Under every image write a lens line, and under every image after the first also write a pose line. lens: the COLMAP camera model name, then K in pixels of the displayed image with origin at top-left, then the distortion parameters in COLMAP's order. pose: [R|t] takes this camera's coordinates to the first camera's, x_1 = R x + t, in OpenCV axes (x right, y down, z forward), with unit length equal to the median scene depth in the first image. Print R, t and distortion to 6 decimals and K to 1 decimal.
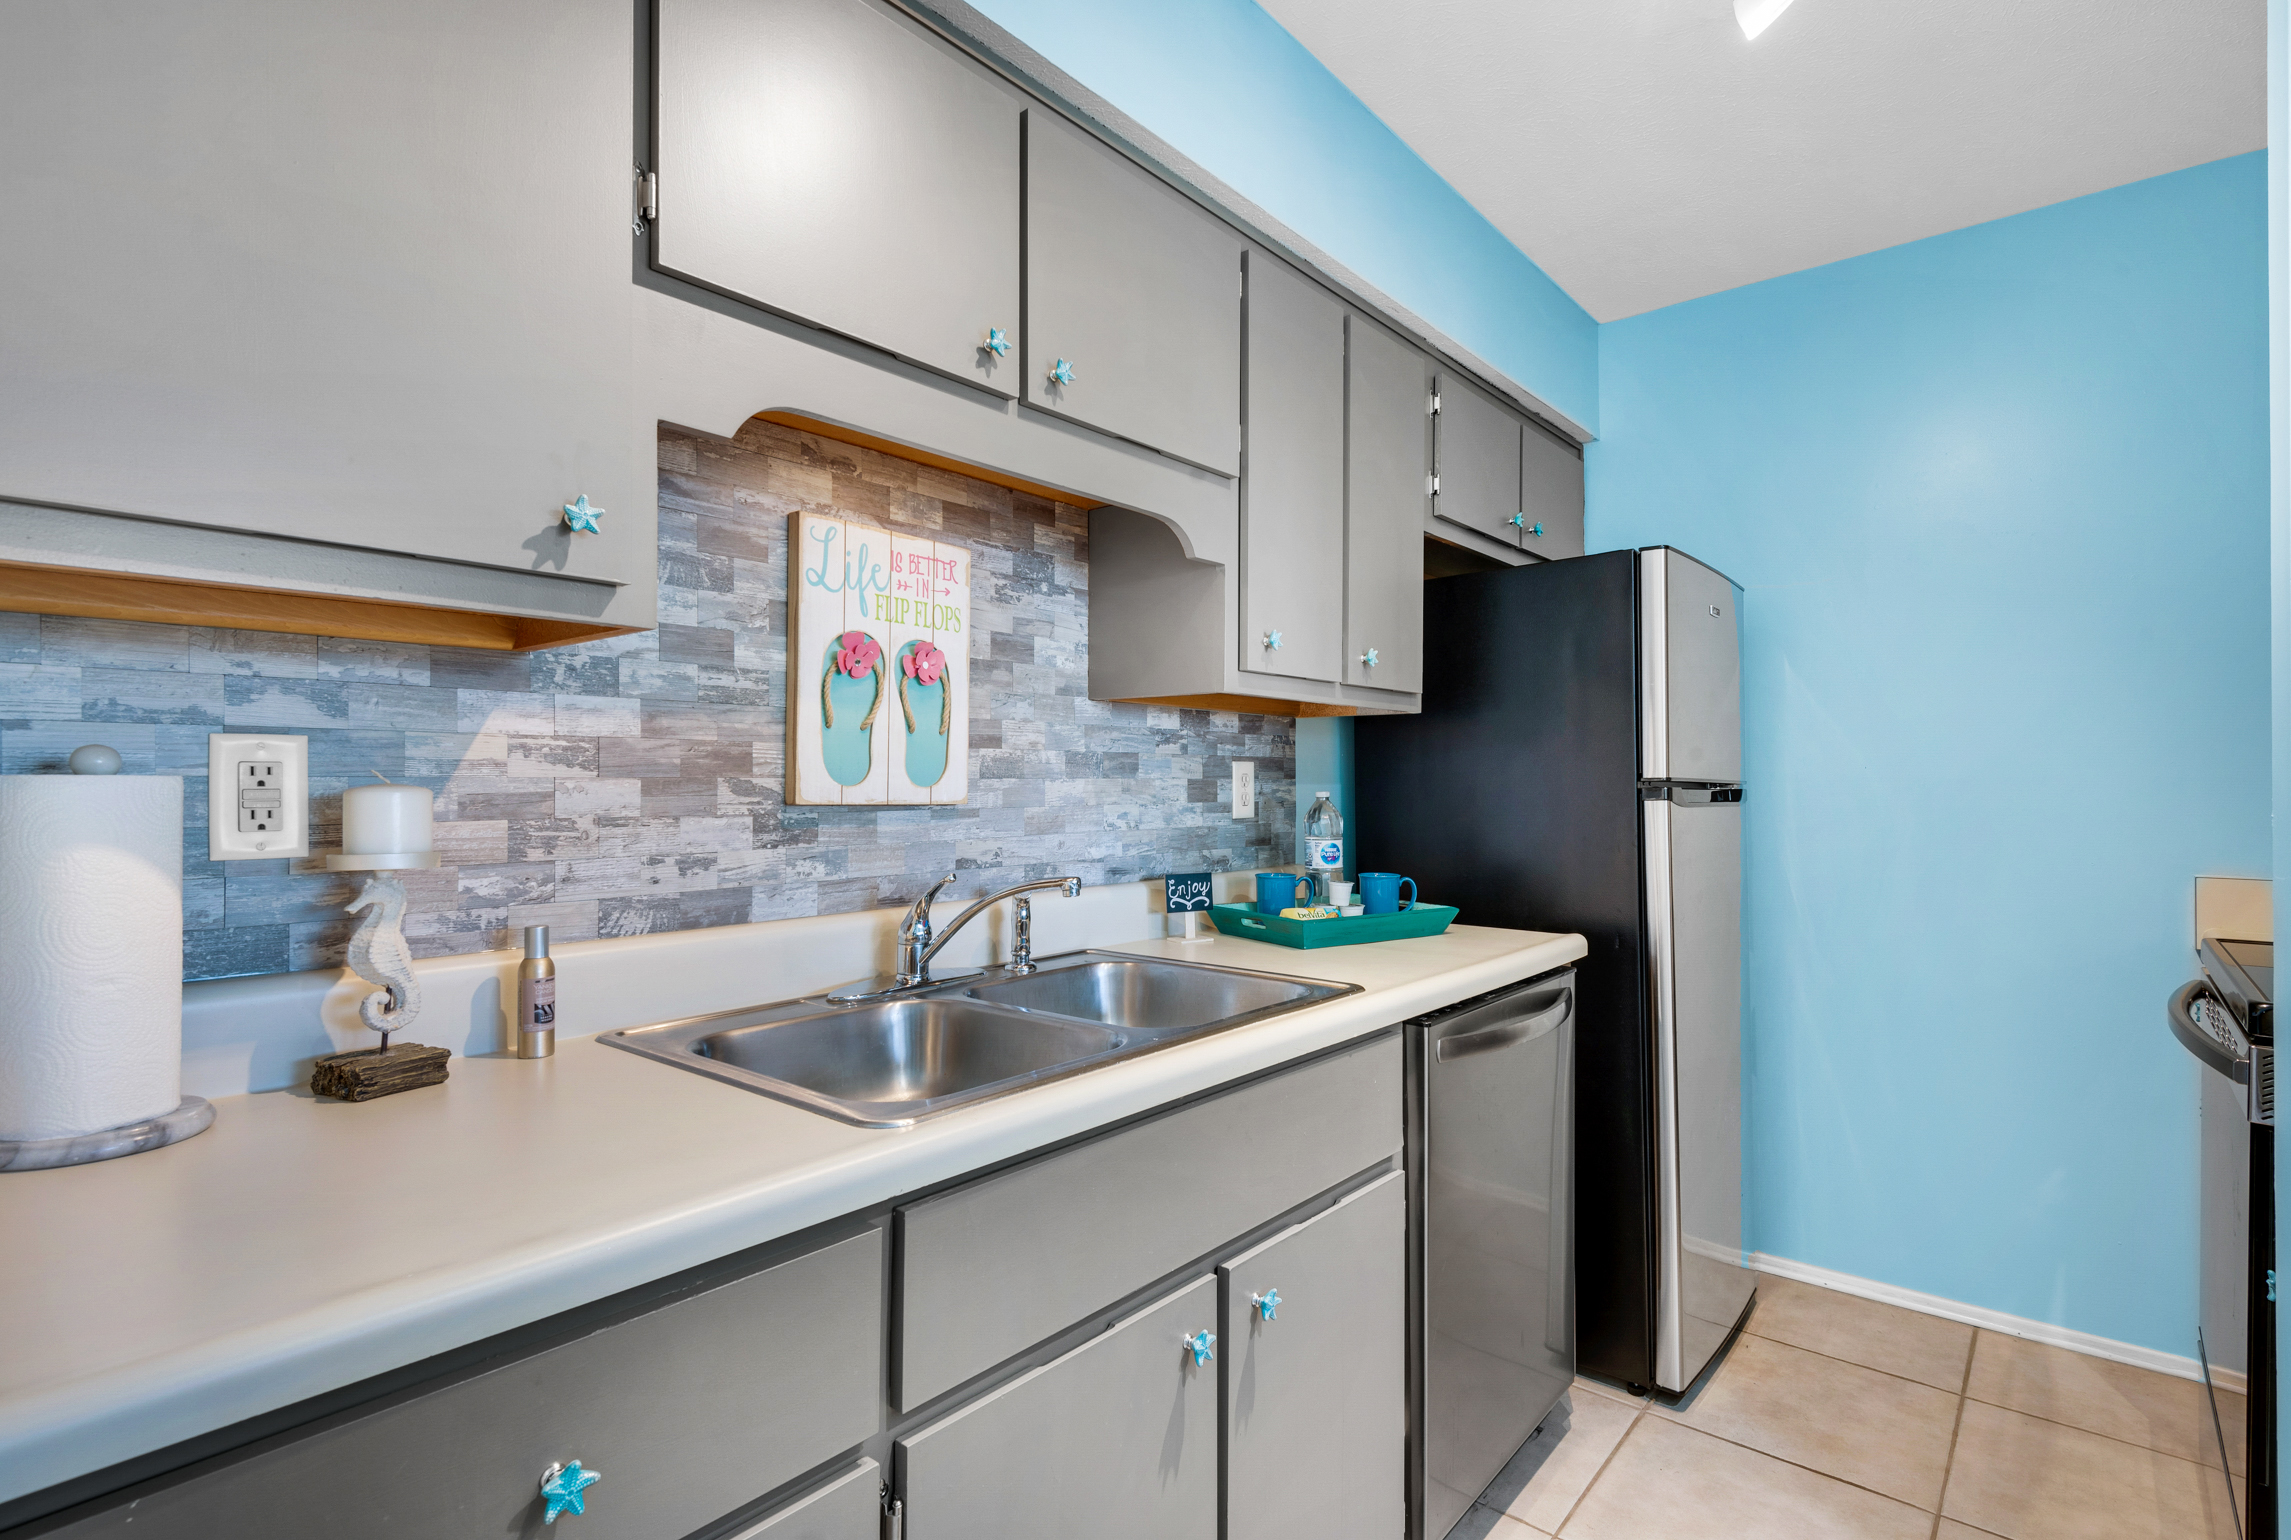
lens RADIAL K [[1123.9, 0, 1145.5], [0, 1123.9, 770.0], [0, 0, 1]] dist [0.000573, 0.000071]
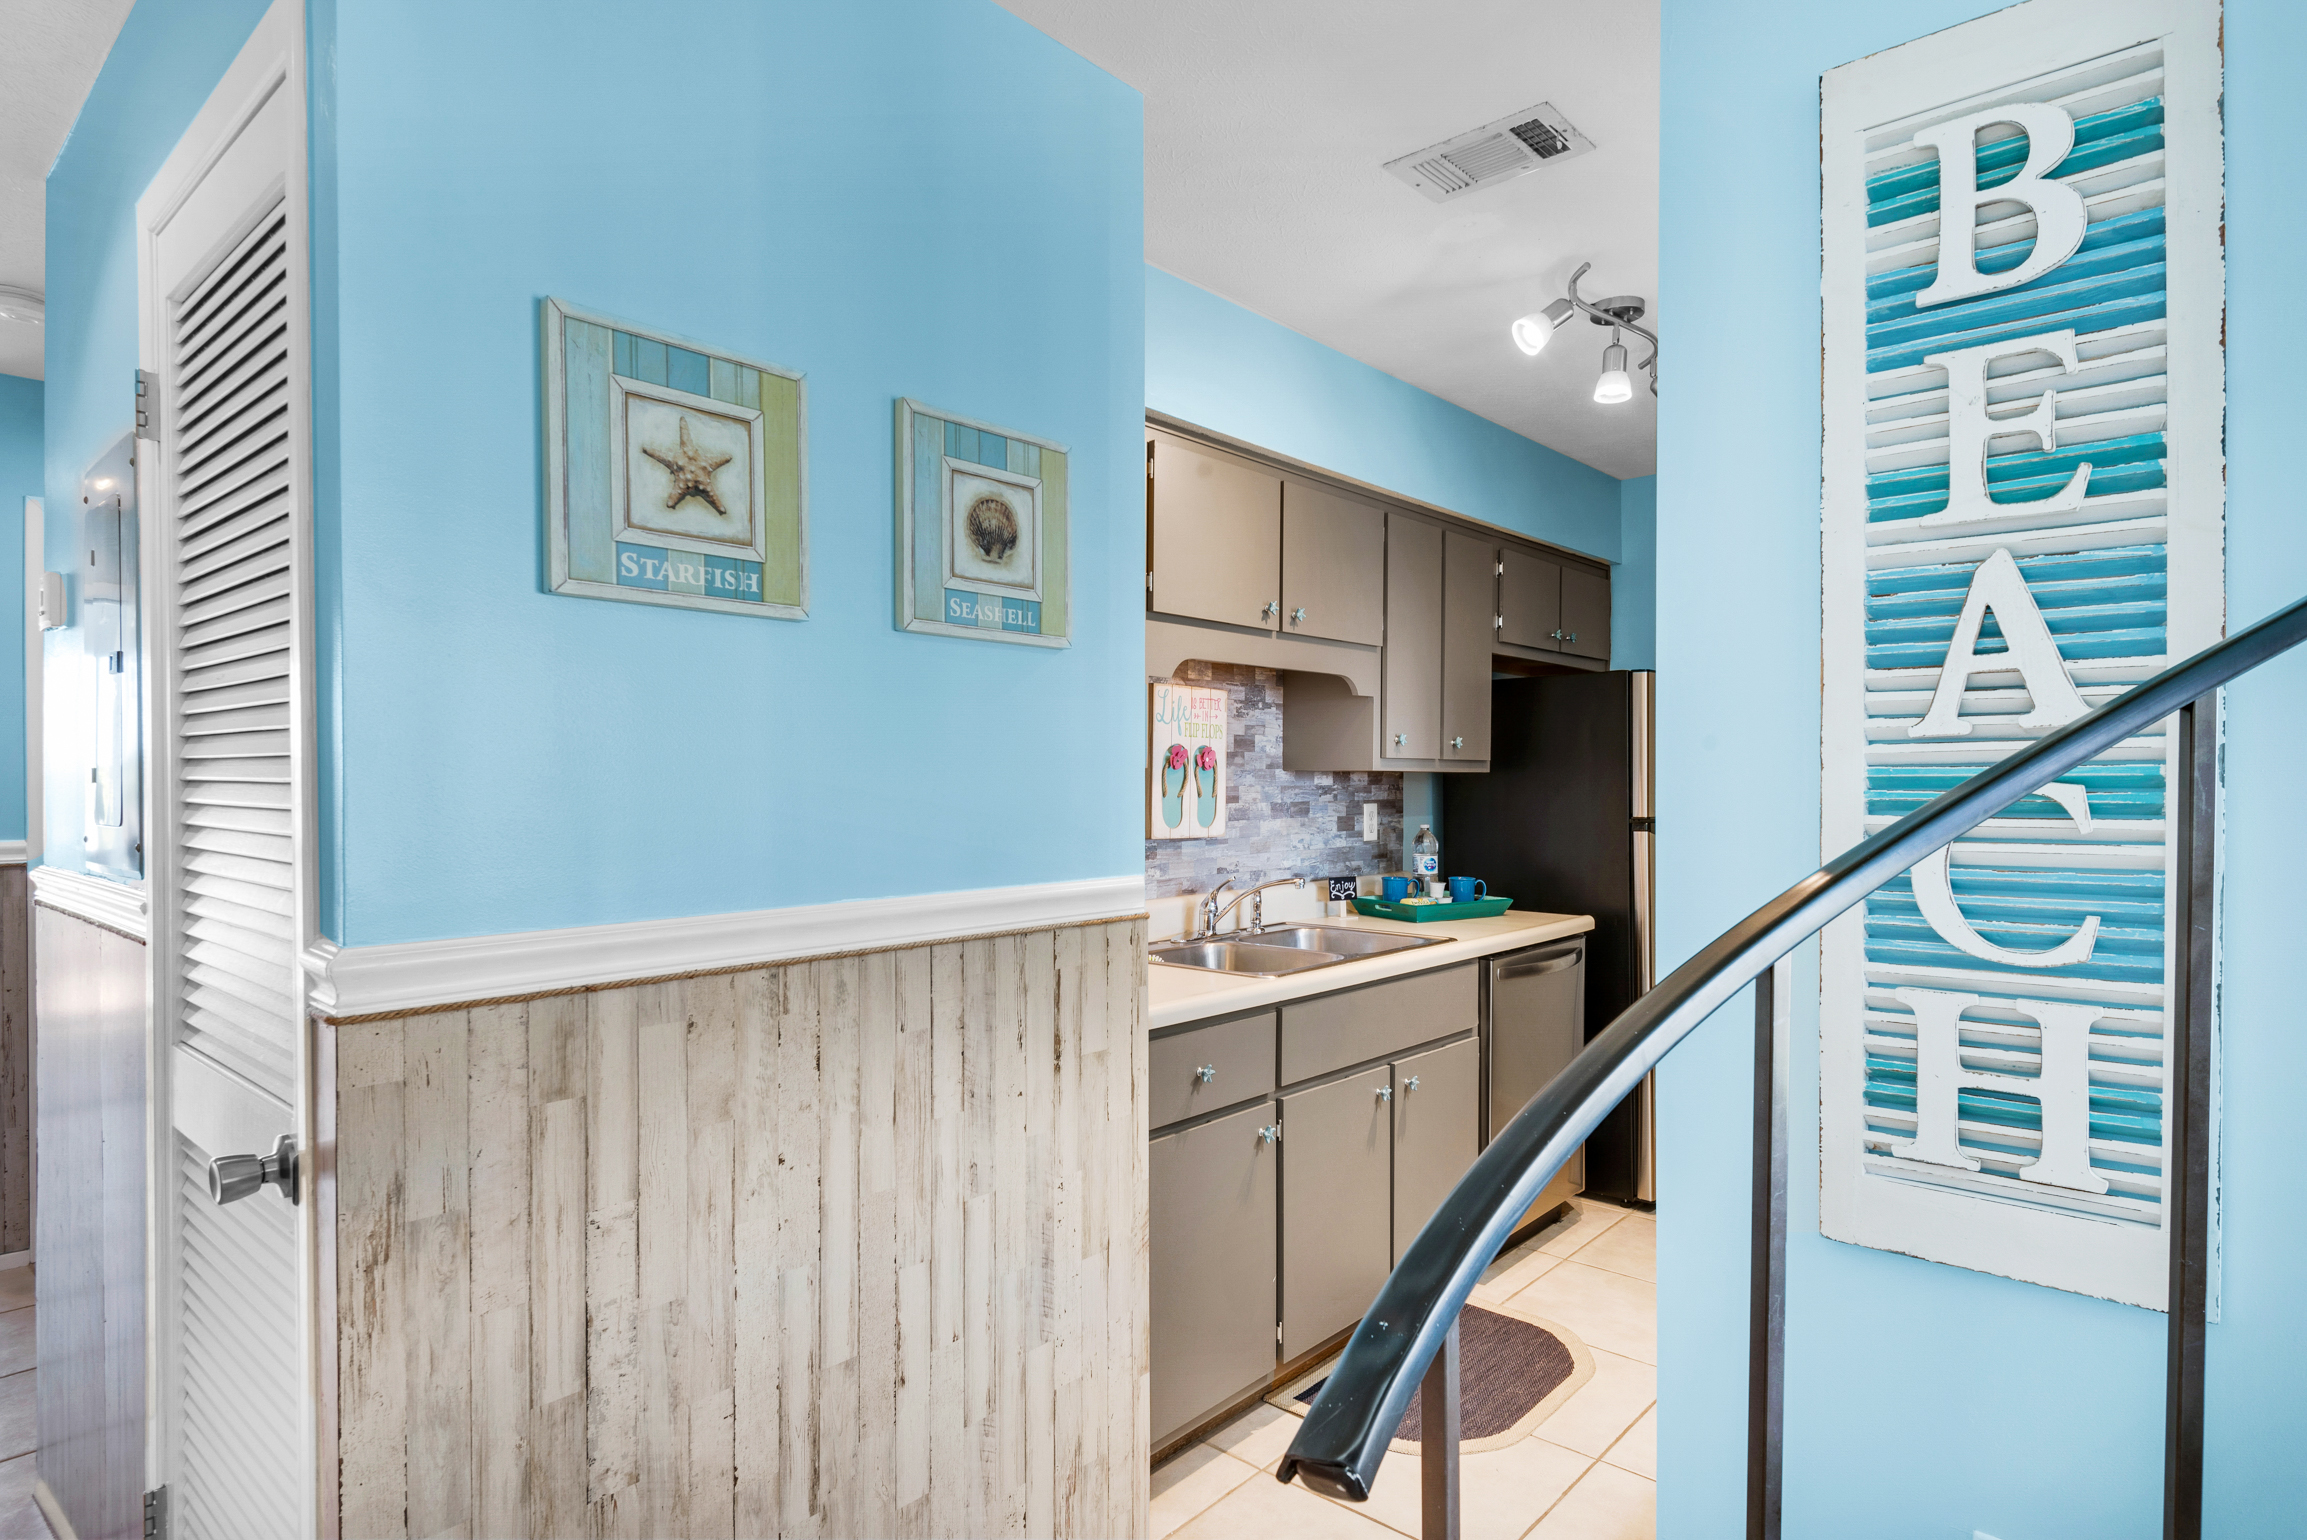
lens RADIAL K [[1271.1, 0, 1104.8], [0, 1271.1, 785.8], [0, 0, 1]] dist [0.000742, -0.000060]
pose [[0.998530, -0.000424, -0.054206, -0.210709], [0.001453, 0.999820, 0.018940, -0.076193], [0.054188, -0.018991, 0.998350, -0.866987]]
